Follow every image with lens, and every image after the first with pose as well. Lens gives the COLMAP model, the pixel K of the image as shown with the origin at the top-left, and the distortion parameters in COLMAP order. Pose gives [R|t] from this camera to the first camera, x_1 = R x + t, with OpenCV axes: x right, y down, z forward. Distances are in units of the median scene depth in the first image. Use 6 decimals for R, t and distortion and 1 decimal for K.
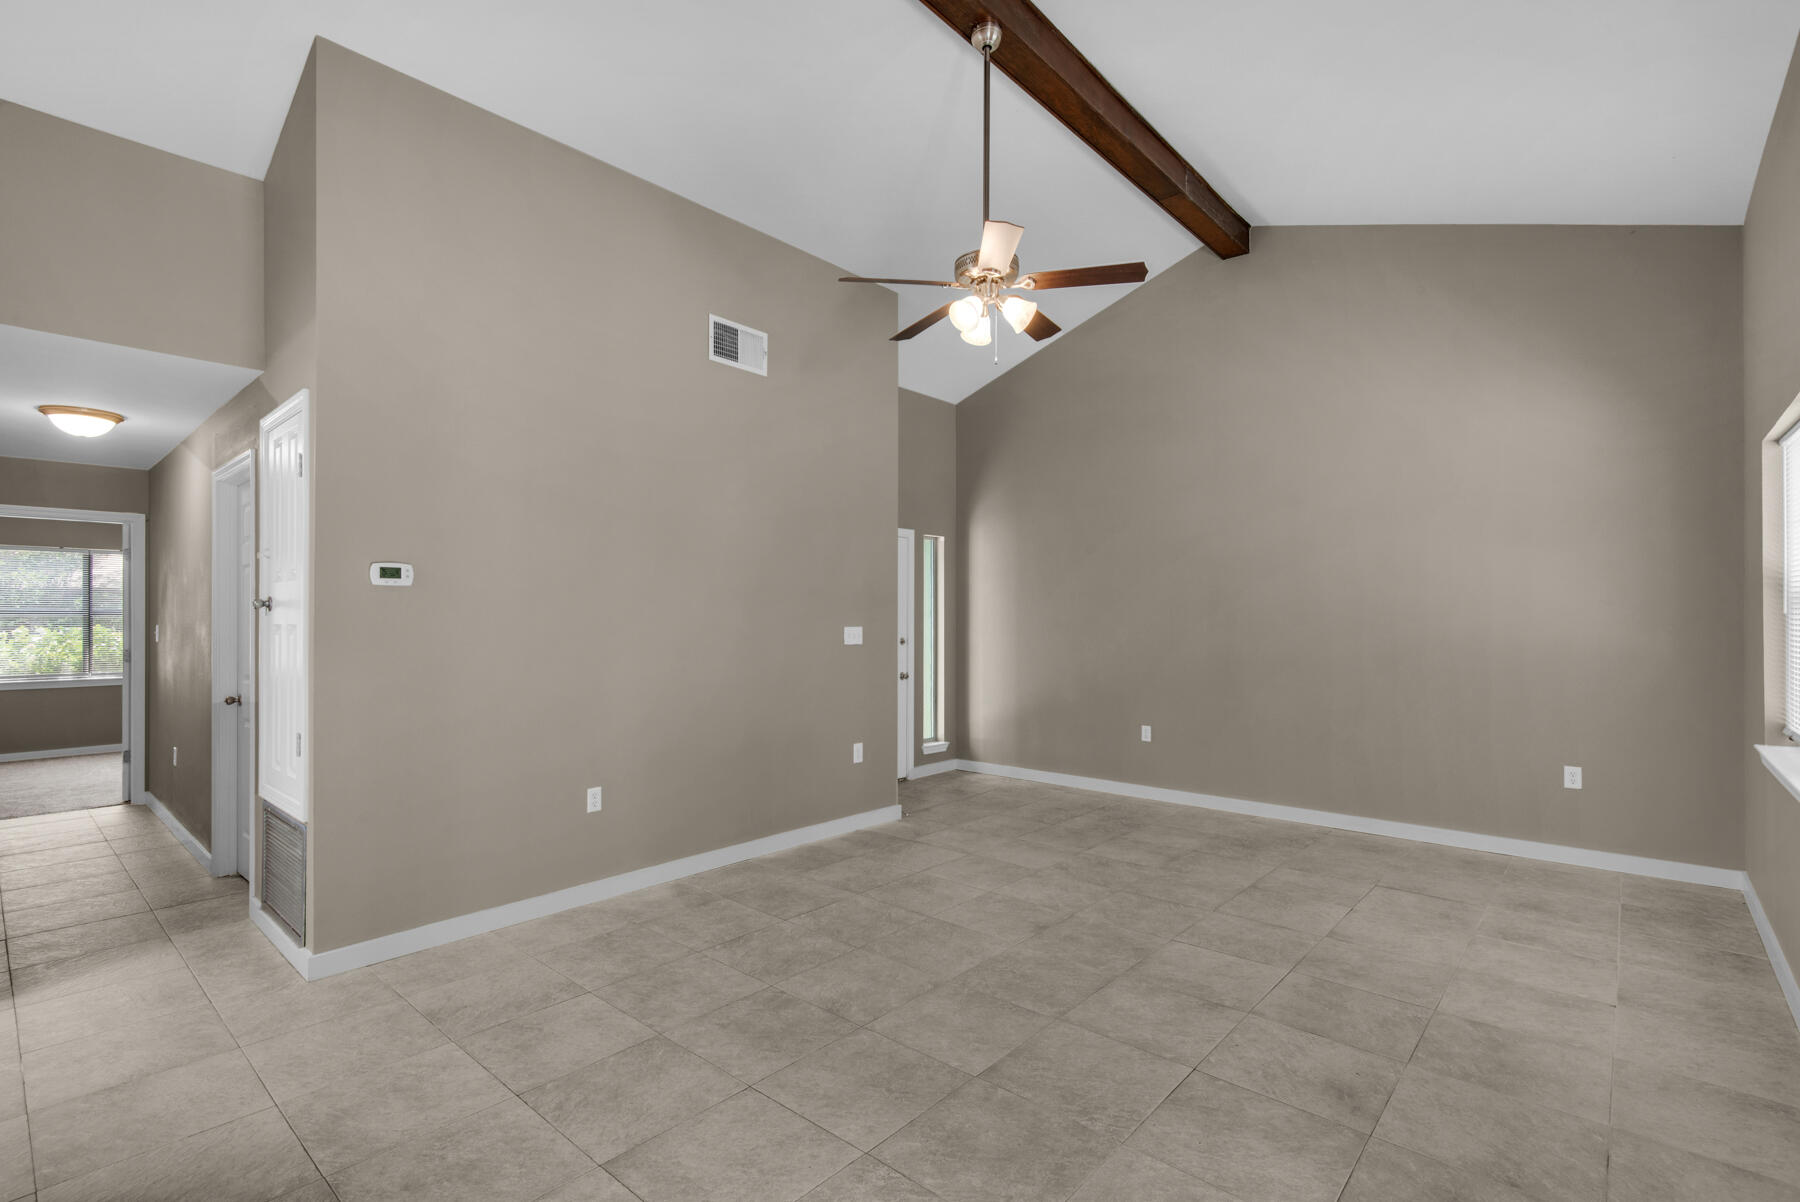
lens RADIAL K [[821.5, 0, 878.4], [0, 821.5, 617.8], [0, 0, 1]] dist [0.015053, -0.000761]
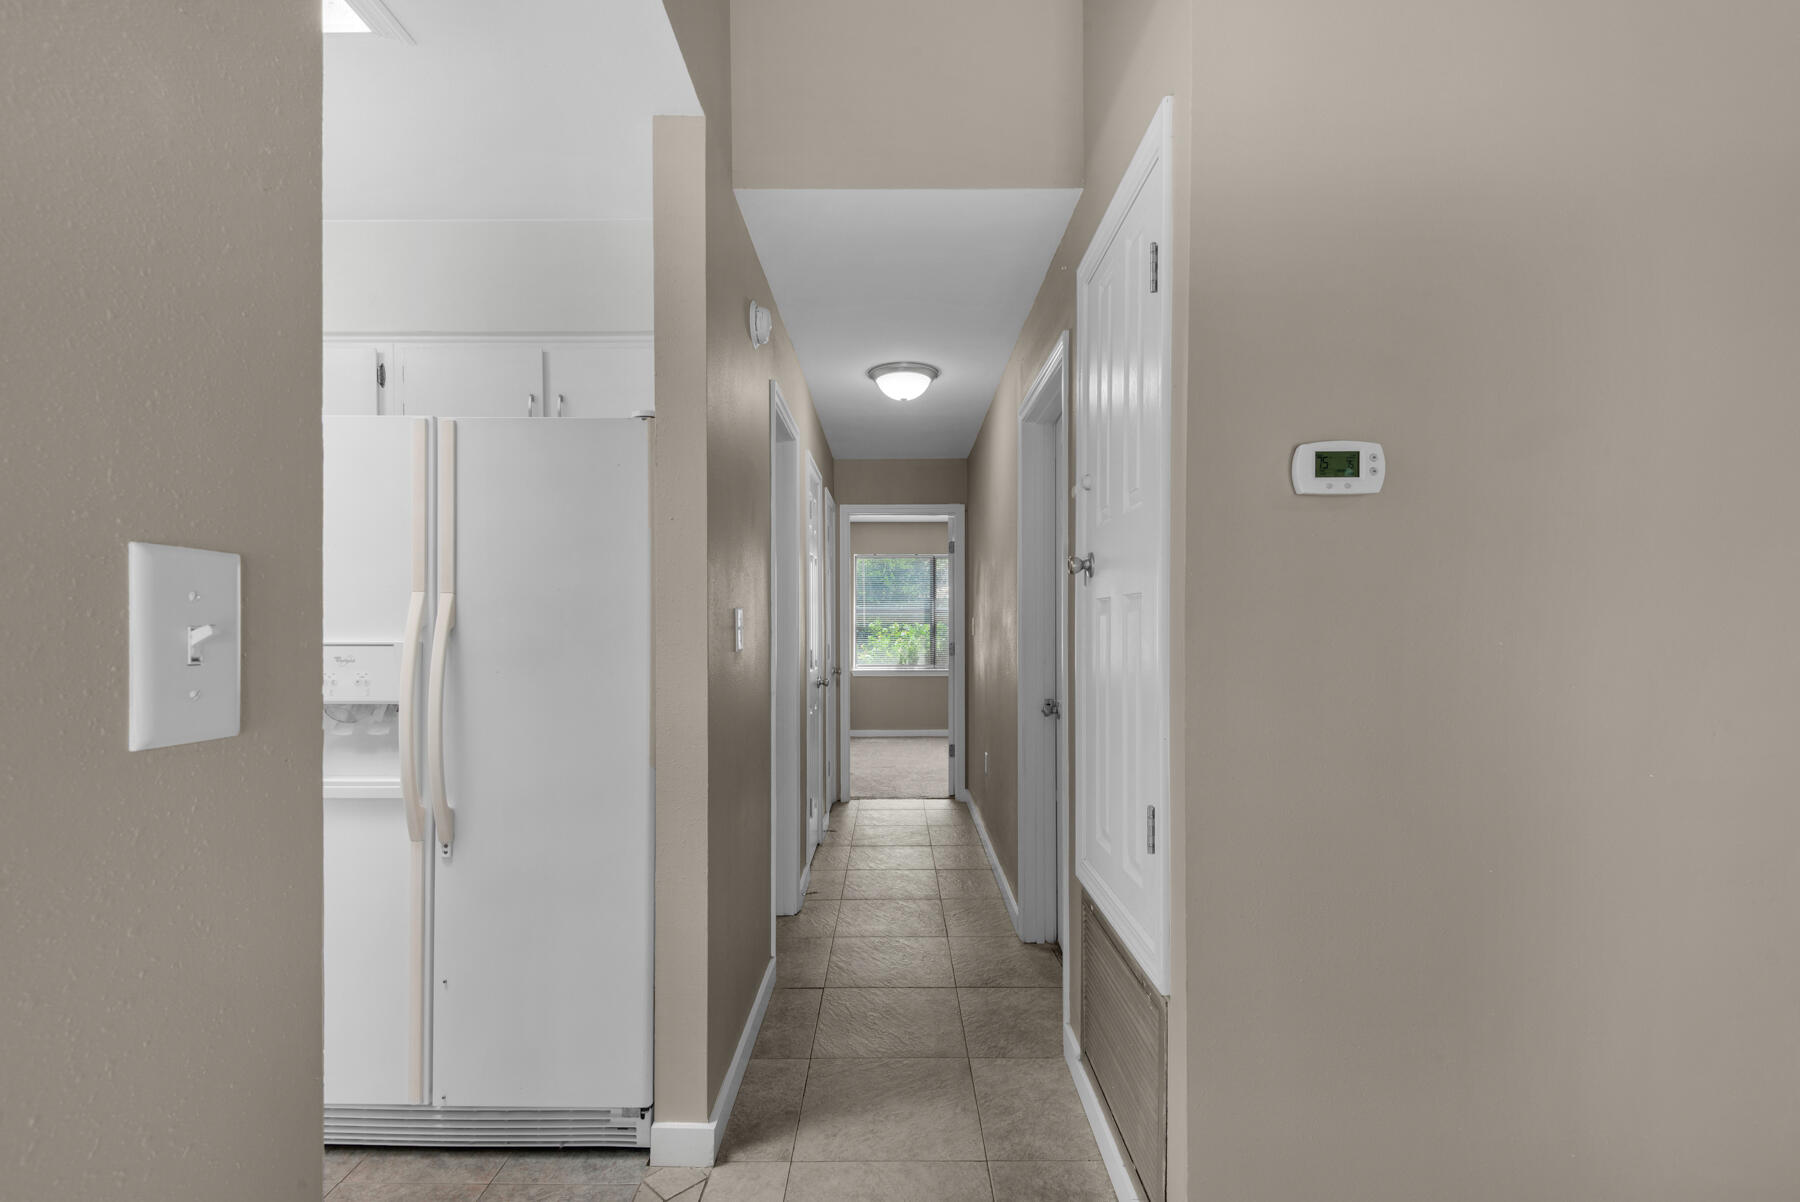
lens RADIAL K [[821.5, 0, 878.4], [0, 821.5, 617.8], [0, 0, 1]] dist [0.015053, -0.000761]
pose [[0.662743, -0.004515, -0.748833, -0.357184], [-0.000926, 0.999976, -0.006849, 0.024298], [0.748846, 0.005233, 0.662723, 0.447286]]
